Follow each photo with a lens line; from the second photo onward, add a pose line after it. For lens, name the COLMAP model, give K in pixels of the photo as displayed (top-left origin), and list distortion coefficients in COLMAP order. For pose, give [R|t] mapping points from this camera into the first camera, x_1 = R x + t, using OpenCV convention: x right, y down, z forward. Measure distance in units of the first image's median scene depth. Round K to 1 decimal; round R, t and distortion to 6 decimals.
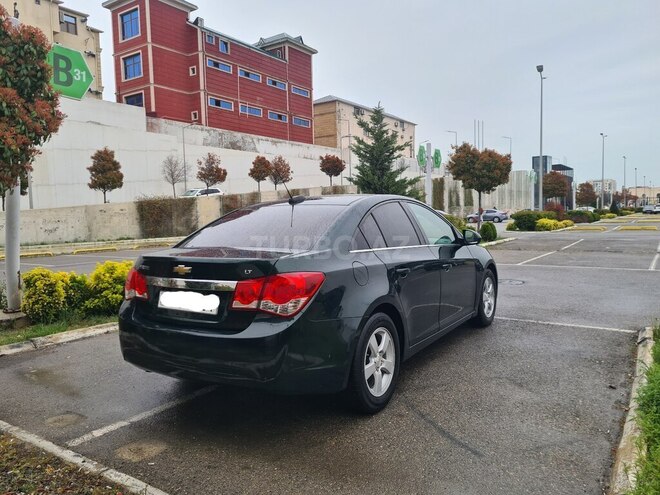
lens RADIAL K [[488.9, 0, 324.2], [0, 488.9, 236.9], [0, 0, 1]] dist [0.042914, -0.009268]
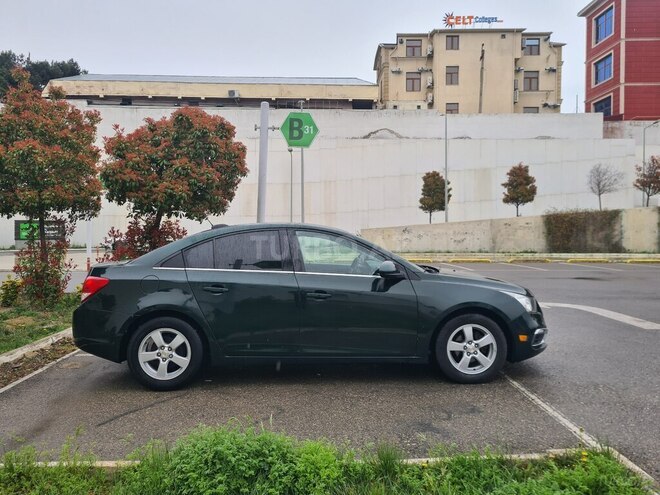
lens RADIAL K [[488.9, 0, 324.2], [0, 488.9, 236.9], [0, 0, 1]] dist [0.042914, -0.009268]
pose [[0.588759, 0.035247, -0.807540, 0.220661], [-0.052782, 0.998593, 0.005103, -0.013716], [0.806583, 0.039620, 0.589791, 0.086307]]
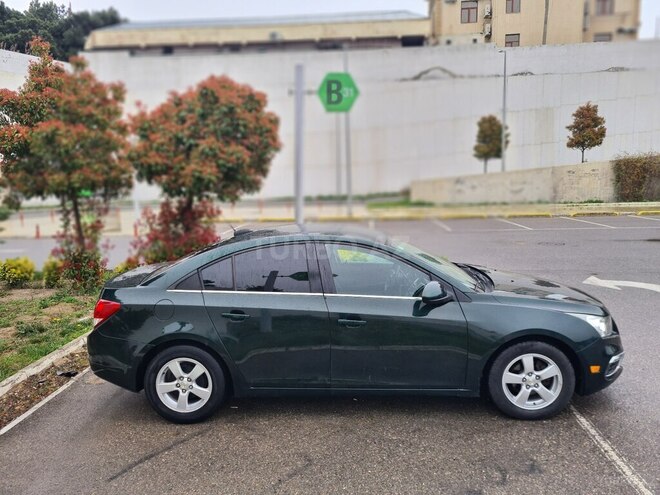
lens RADIAL K [[491.8, 0, 331.0], [0, 491.8, 241.2], [0, 0, 1]] dist [0.038454, -0.007033]
pose [[0.516821, 0.126753, -0.846658, 0.199016], [-0.028844, 0.990995, 0.130755, -0.041013], [0.855607, -0.043156, 0.515824, 0.108660]]
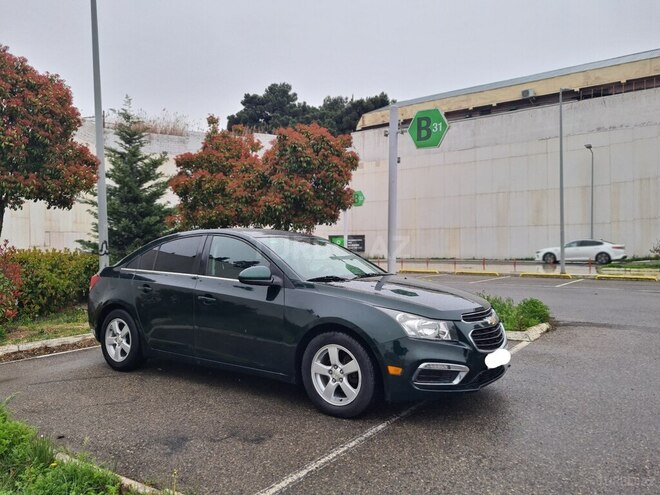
lens RADIAL K [[492.9, 0, 324.7], [0, 492.9, 248.0], [0, 0, 1]] dist [0.038284, -0.004780]
pose [[-0.021111, 0.029510, -0.999342, 0.262710], [-0.037344, 0.998843, 0.030285, -0.017880], [0.999079, 0.037958, -0.019985, 0.262271]]
